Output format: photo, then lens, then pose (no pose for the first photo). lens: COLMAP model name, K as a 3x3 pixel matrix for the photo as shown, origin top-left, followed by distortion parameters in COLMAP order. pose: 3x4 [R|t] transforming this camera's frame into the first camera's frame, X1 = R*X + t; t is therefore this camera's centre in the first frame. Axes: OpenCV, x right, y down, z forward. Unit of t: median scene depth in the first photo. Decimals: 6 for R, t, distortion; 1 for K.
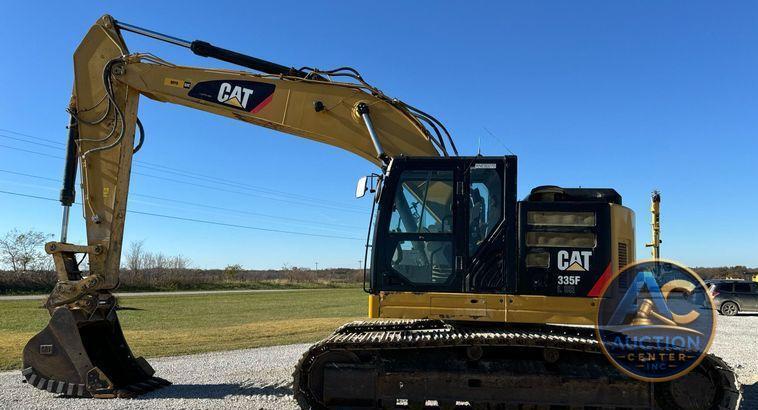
lens RADIAL K [[566.4, 0, 400.1], [0, 566.4, 236.1], [0, 0, 1]] dist [0.038816, -0.005449]
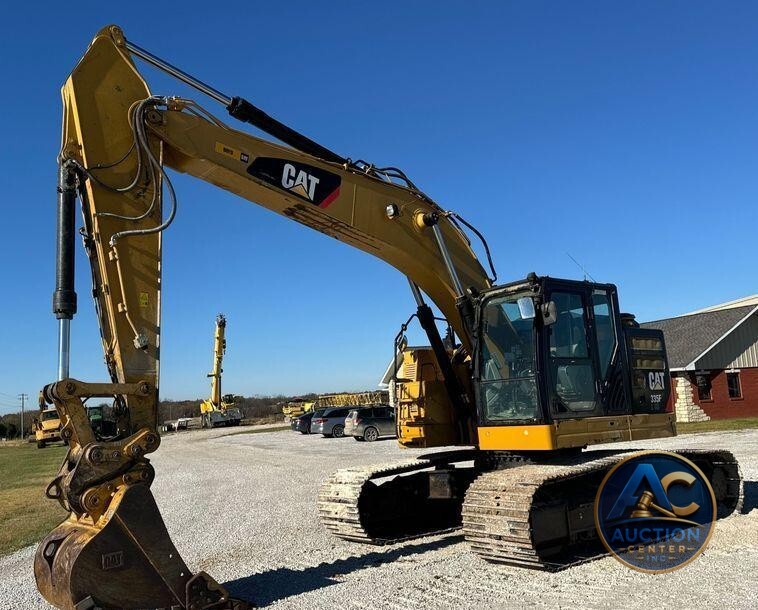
lens RADIAL K [[692.4, 0, 313.5], [0, 692.4, 323.1], [0, 0, 1]] dist [0.109978, -0.012692]
pose [[0.772335, 0.022804, 0.634806, -0.870202], [0.018040, 0.998165, -0.057806, -0.001624], [-0.634959, 0.056098, 0.770506, 0.273739]]
